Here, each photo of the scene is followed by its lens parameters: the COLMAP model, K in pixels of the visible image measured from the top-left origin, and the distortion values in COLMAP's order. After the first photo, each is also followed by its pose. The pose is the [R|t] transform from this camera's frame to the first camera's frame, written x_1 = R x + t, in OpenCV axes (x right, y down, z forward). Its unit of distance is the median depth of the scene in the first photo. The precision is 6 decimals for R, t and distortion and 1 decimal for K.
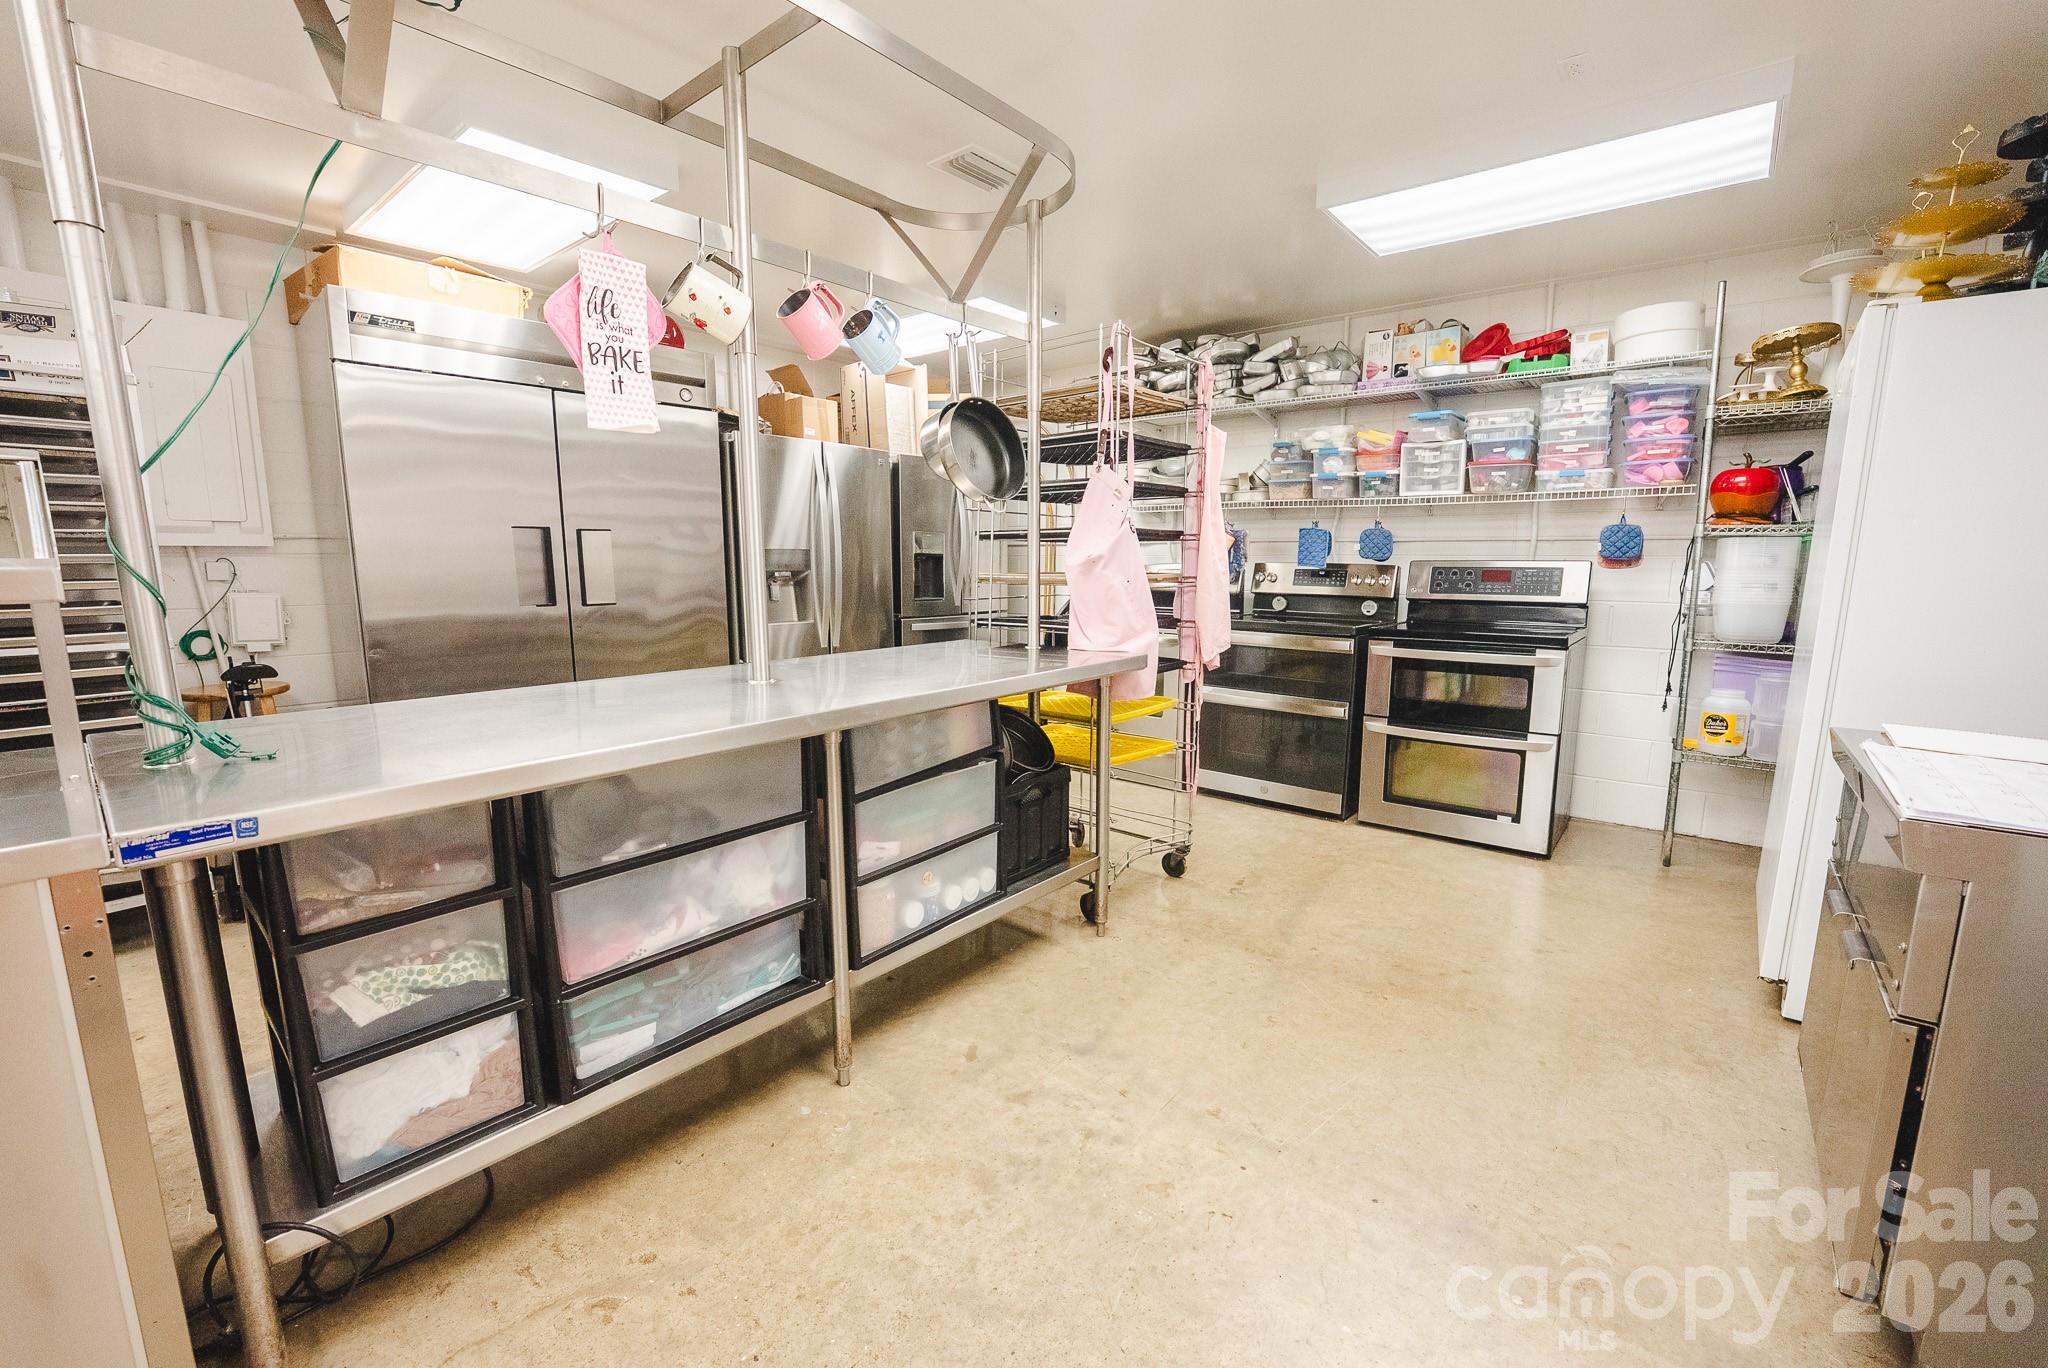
lens RADIAL K [[837.4, 0, 1020.8], [0, 837.4, 687.5], [0, 0, 1]] dist [-0.026504, 0.001582]
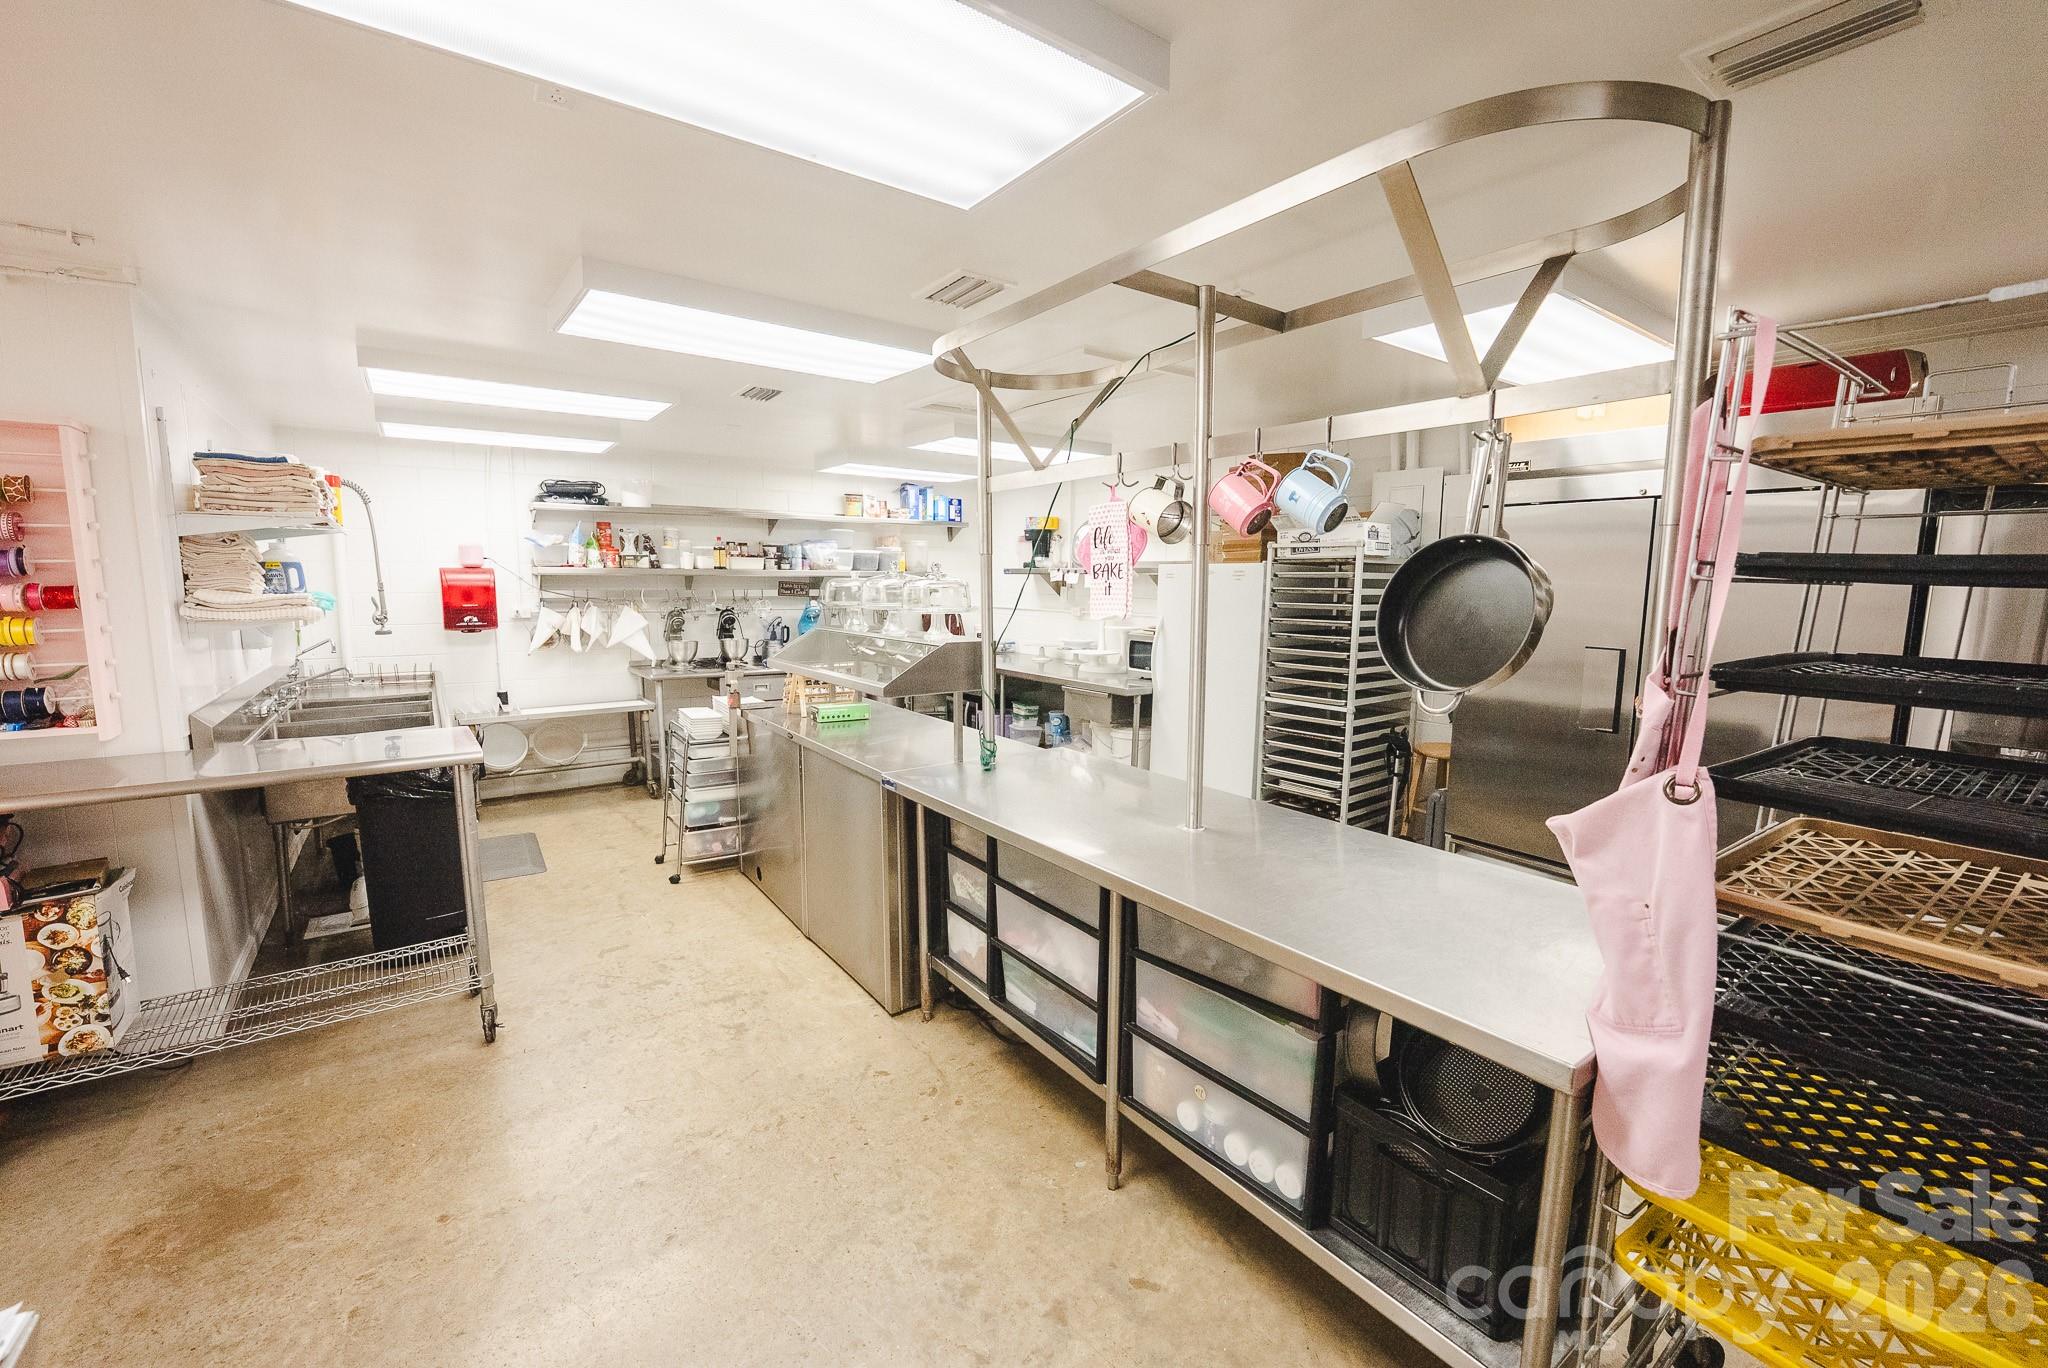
lens RADIAL K [[837.4, 0, 1036.7], [0, 837.4, 688.8], [0, 0, 1]] dist [-0.026504, 0.001582]
pose [[-0.239707, 0.123065, -0.963014, 0.822678], [-0.154921, 0.974374, 0.163079, -0.351034], [0.958405, 0.188282, -0.214499, 1.039619]]
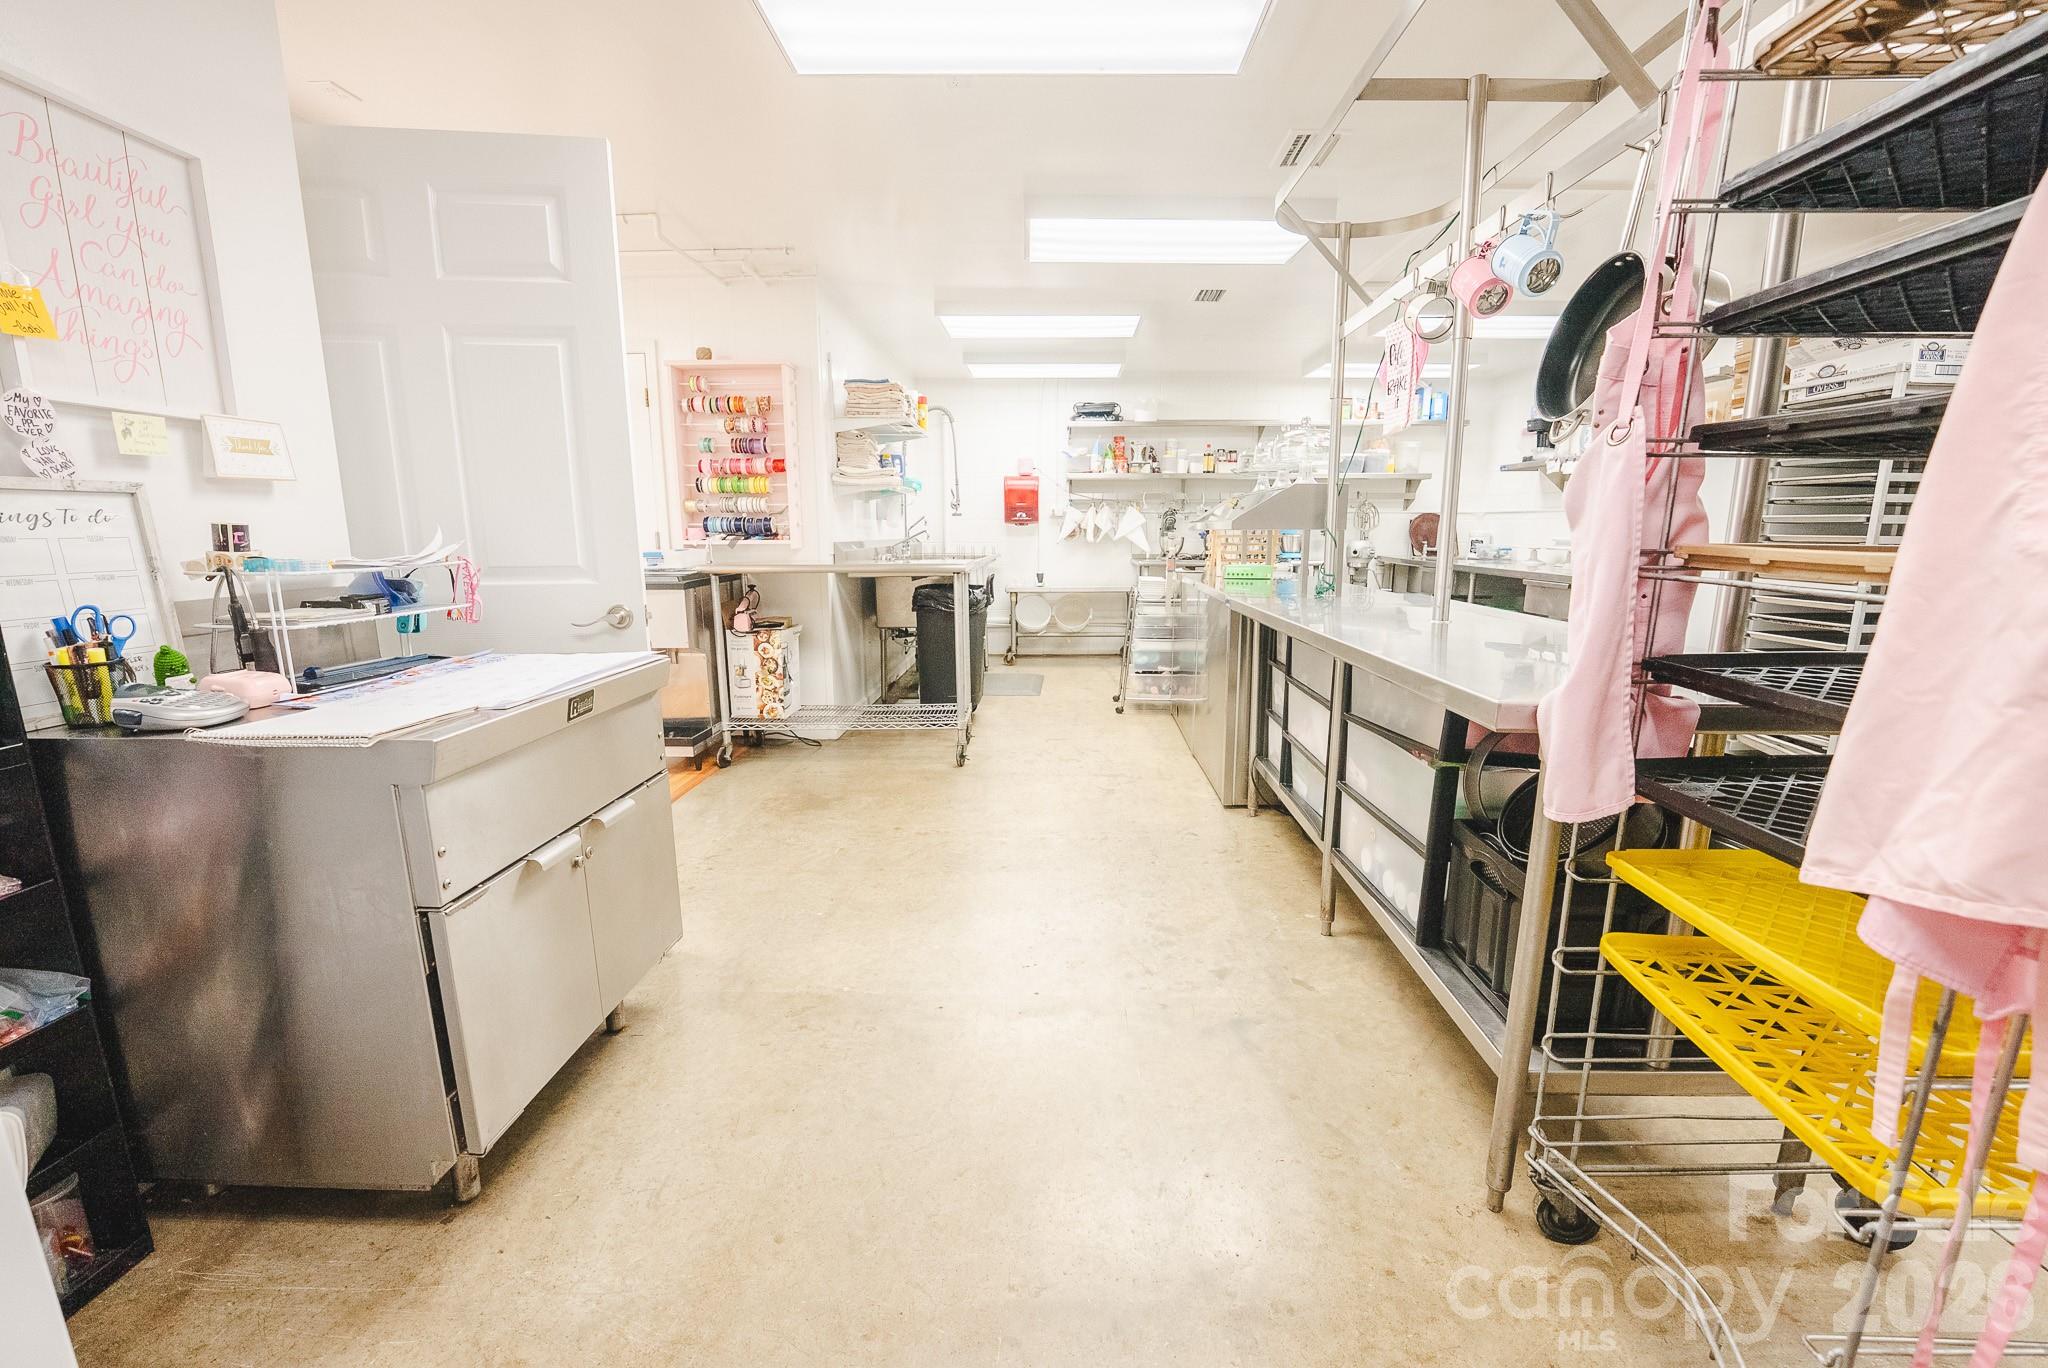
lens RADIAL K [[837.4, 0, 1045.2], [0, 837.4, 693.3], [0, 0, 1]] dist [-0.026504, 0.001582]
pose [[-0.778454, 0.122251, -0.615681, 0.876470], [-0.093378, 0.947383, 0.306179, -0.225662], [0.620717, 0.295837, -0.726079, 1.585147]]
